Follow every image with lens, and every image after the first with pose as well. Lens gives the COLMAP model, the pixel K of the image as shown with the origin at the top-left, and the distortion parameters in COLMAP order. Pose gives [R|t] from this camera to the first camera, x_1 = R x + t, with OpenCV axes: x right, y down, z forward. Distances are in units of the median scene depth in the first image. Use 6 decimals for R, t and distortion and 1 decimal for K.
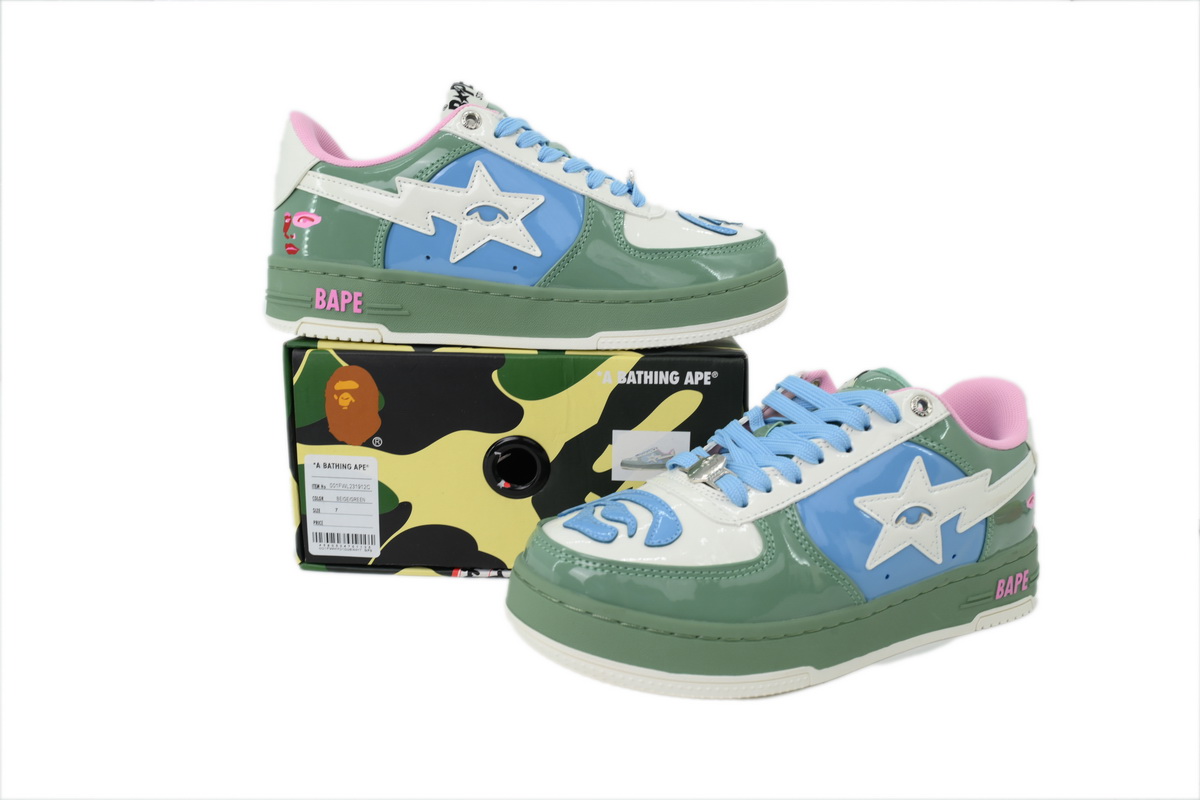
lens RADIAL K [[924.3, 0, 600.0], [0, 924.3, 400.0], [0, 0, 1]] dist [0.000336, -0.001909]
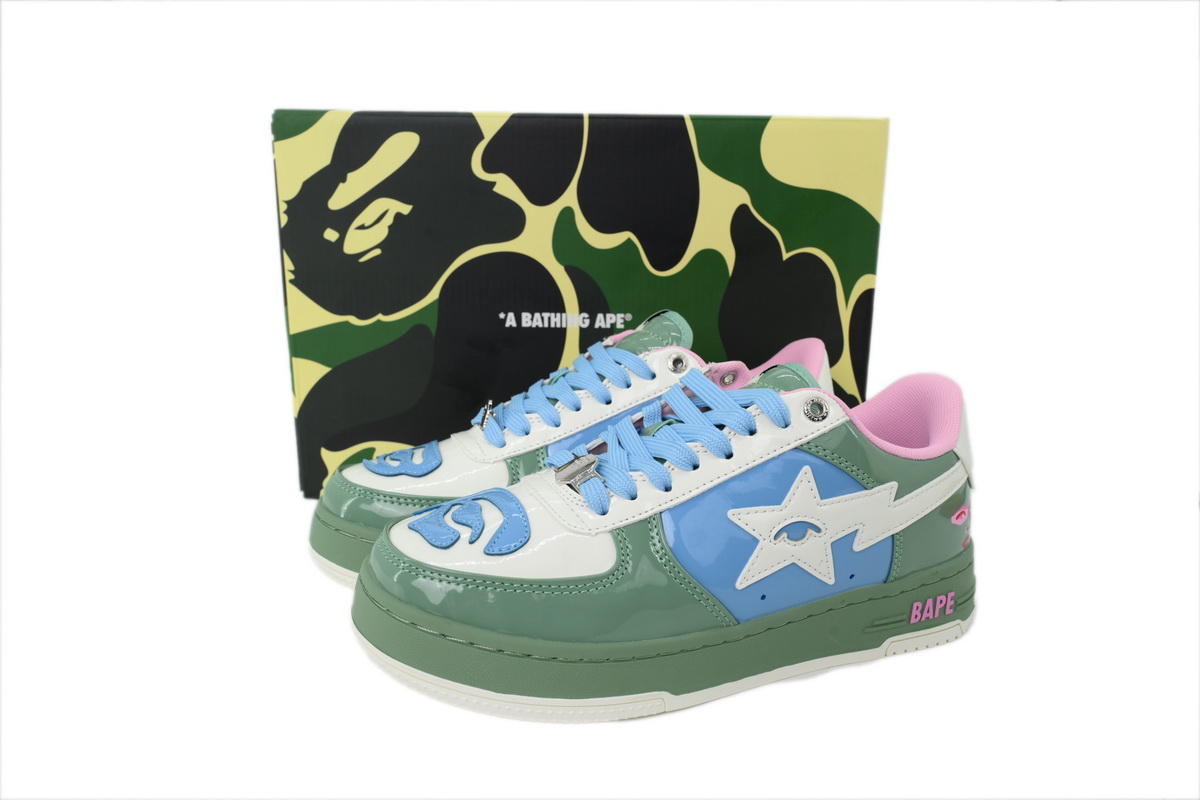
lens RADIAL K [[924.3, 0, 600.0], [0, 924.3, 400.0], [0, 0, 1]] dist [0.000336, -0.001909]
pose [[0.994076, 0.032071, -0.103851, 0.236246], [-0.027520, 0.998610, 0.044962, -0.037980], [0.105148, -0.041838, 0.993576, 0.089121]]
